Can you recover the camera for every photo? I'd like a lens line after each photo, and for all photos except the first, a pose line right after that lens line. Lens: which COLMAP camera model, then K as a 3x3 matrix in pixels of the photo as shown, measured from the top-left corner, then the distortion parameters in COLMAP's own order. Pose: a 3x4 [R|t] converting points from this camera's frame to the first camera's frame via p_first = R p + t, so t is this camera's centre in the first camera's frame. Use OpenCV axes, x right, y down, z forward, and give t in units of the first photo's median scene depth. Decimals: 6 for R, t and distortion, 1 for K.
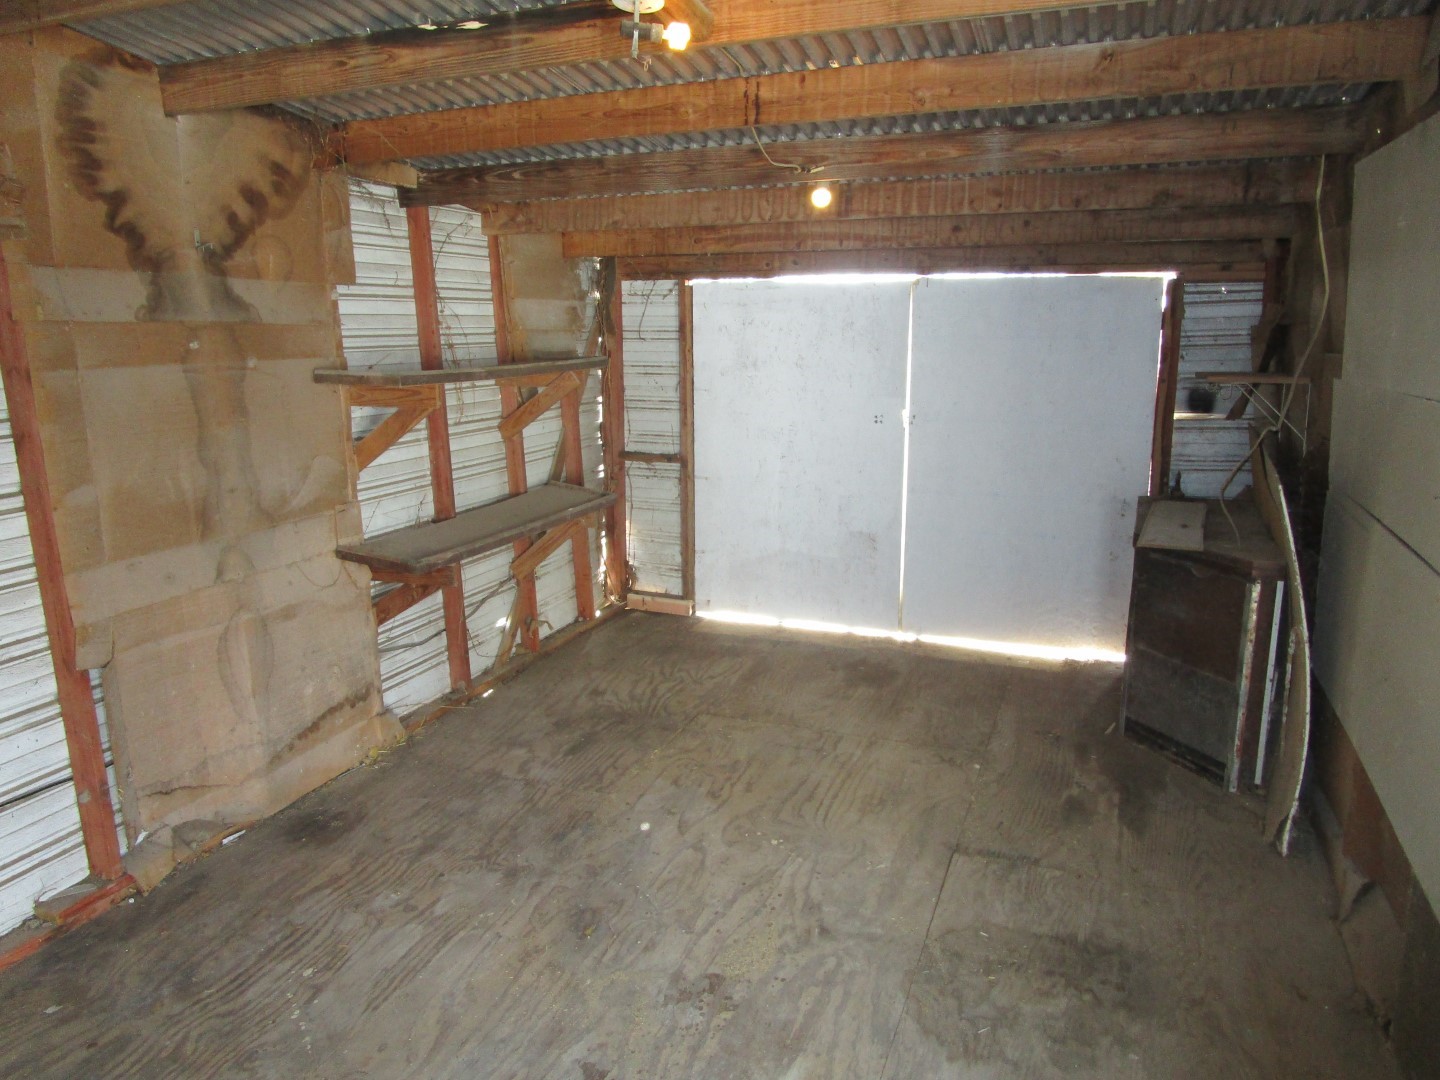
lens RADIAL K [[1027.3, 0, 713.1], [0, 1027.3, 537.1], [0, 0, 1]] dist [-0.005078, -0.001959]
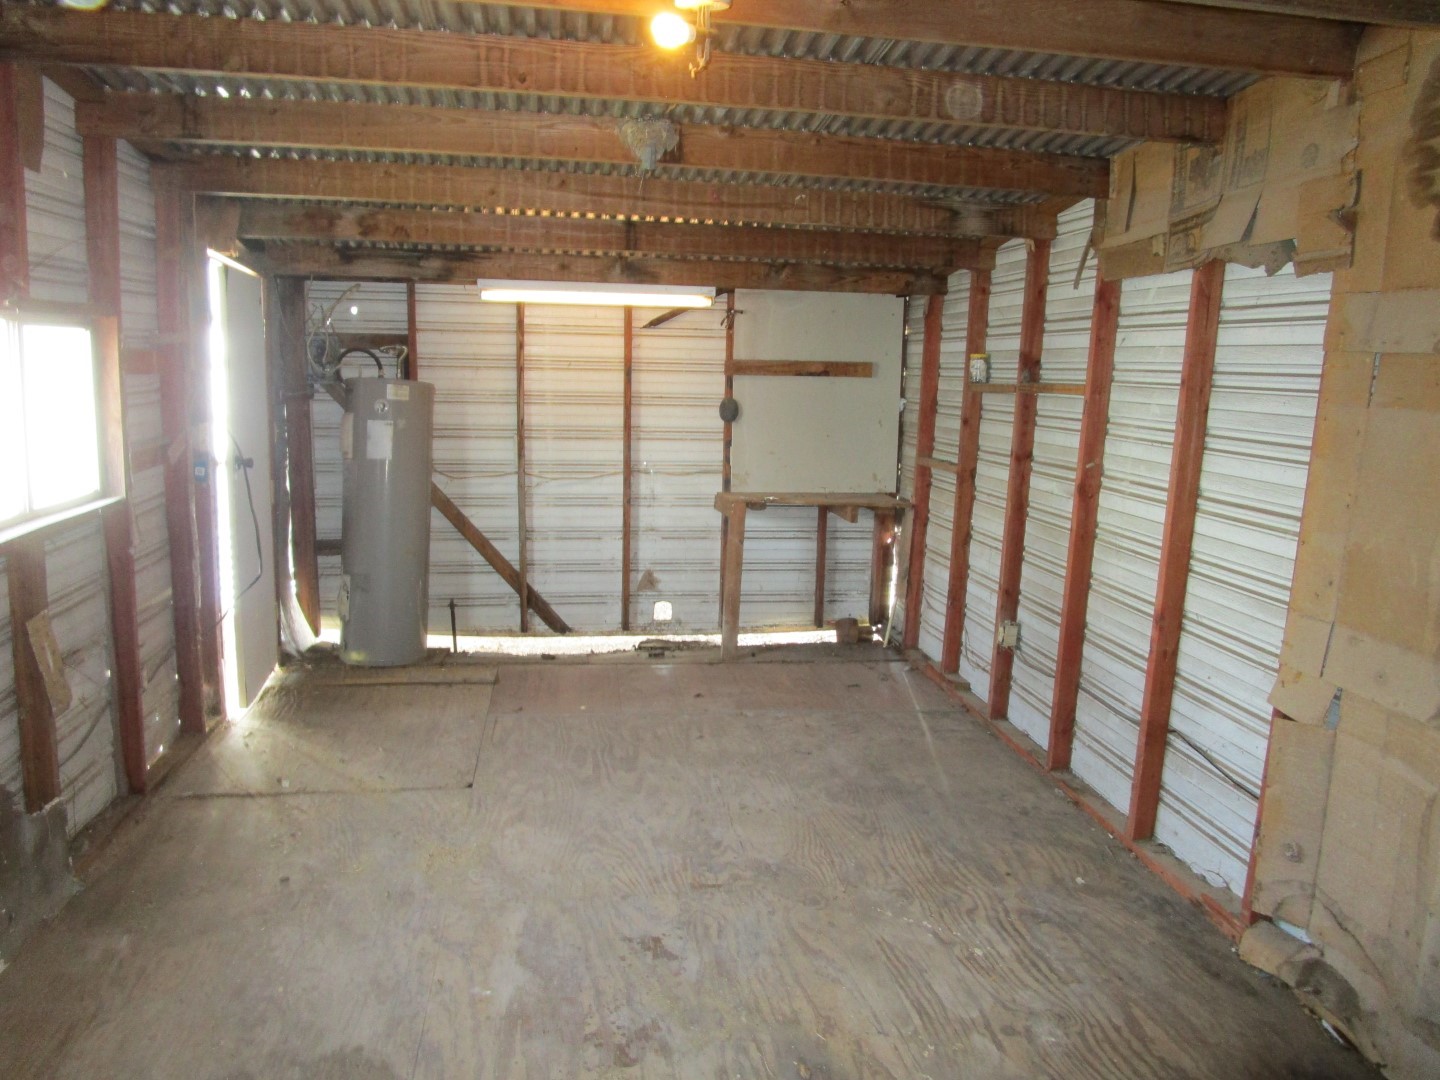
lens RADIAL K [[1027.3, 0, 709.5], [0, 1027.3, 543.5], [0, 0, 1]] dist [-0.005078, -0.001959]
pose [[-0.867076, 0.073841, -0.492674, 0.350686], [-0.123246, 0.926417, 0.355756, -0.322816], [0.482691, 0.369188, -0.794173, 1.592532]]
